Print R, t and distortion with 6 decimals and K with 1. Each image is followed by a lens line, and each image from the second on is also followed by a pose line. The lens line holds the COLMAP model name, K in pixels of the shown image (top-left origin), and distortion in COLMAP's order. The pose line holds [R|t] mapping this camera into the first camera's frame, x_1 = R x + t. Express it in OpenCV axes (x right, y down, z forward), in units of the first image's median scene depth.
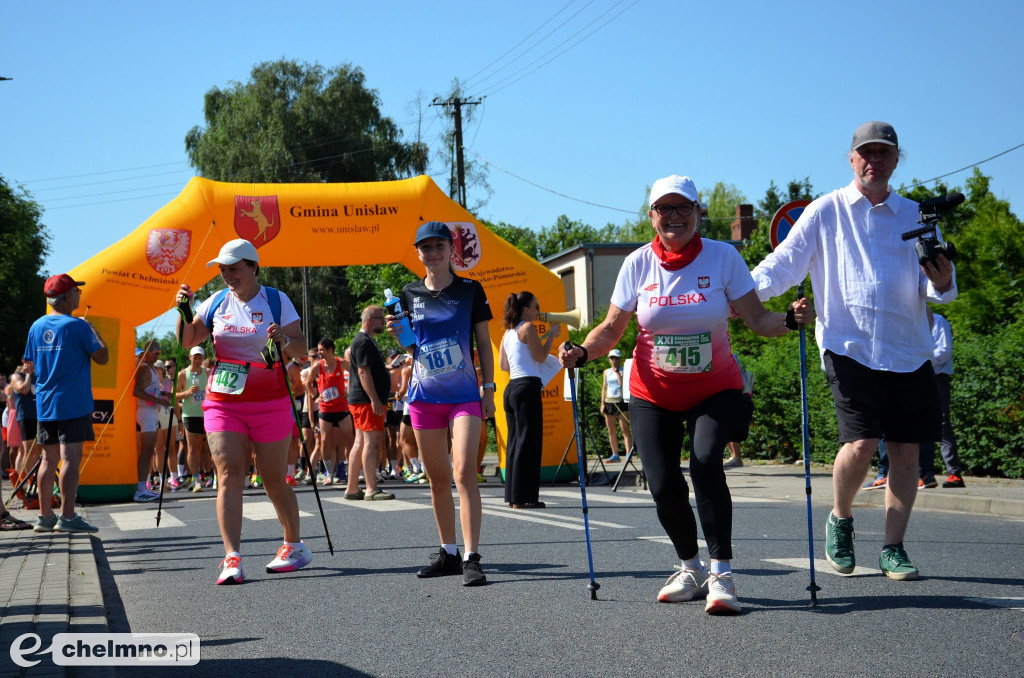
lens RADIAL K [[1925.7, 0, 512.0], [0, 1925.7, 339.0], [0, 0, 1]] dist [0.385519, 0.361274]
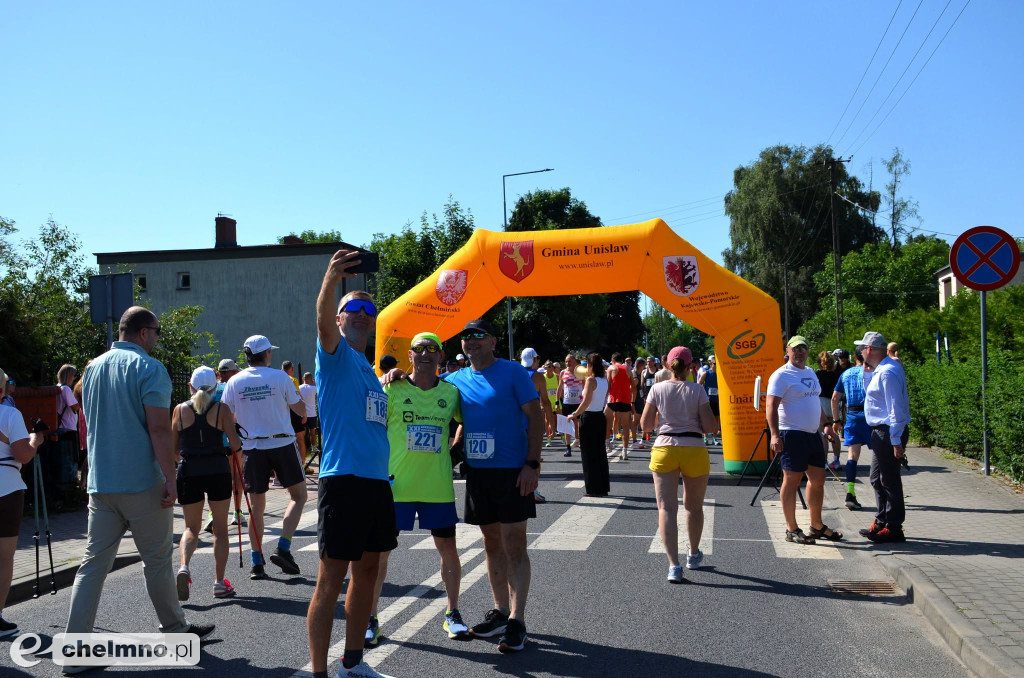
lens RADIAL K [[1097.8, 0, 512.0], [0, 1097.8, 339.0], [0, 0, 1]] dist [0.023113, 0.020700]
pose [[0.916521, -0.002042, -0.399982, 0.040950], [0.011490, 0.999709, 0.021223, -0.006685], [0.399822, -0.024047, 0.916277, 0.090009]]
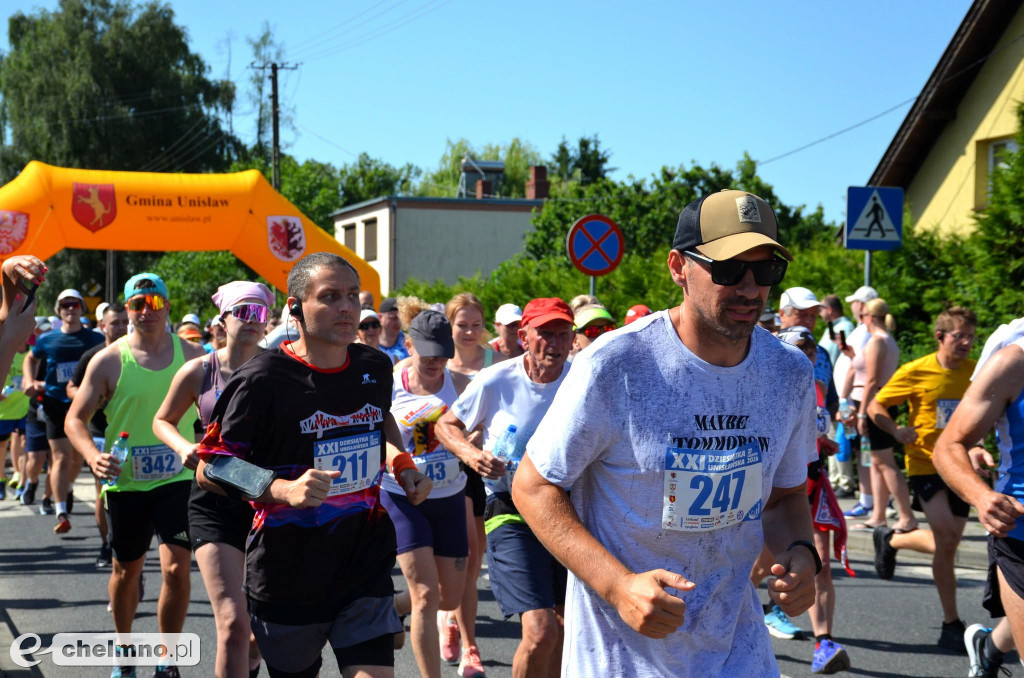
lens RADIAL K [[1857.0, 0, 512.0], [0, 1857.0, 339.0], [0, 0, 1]] dist [0.346026, 0.356850]
pose [[0.992997, 0.039671, 0.111277, -0.004239], [-0.044153, 0.998298, 0.038104, -0.010210], [-0.109576, -0.042751, 0.993059, -0.016684]]
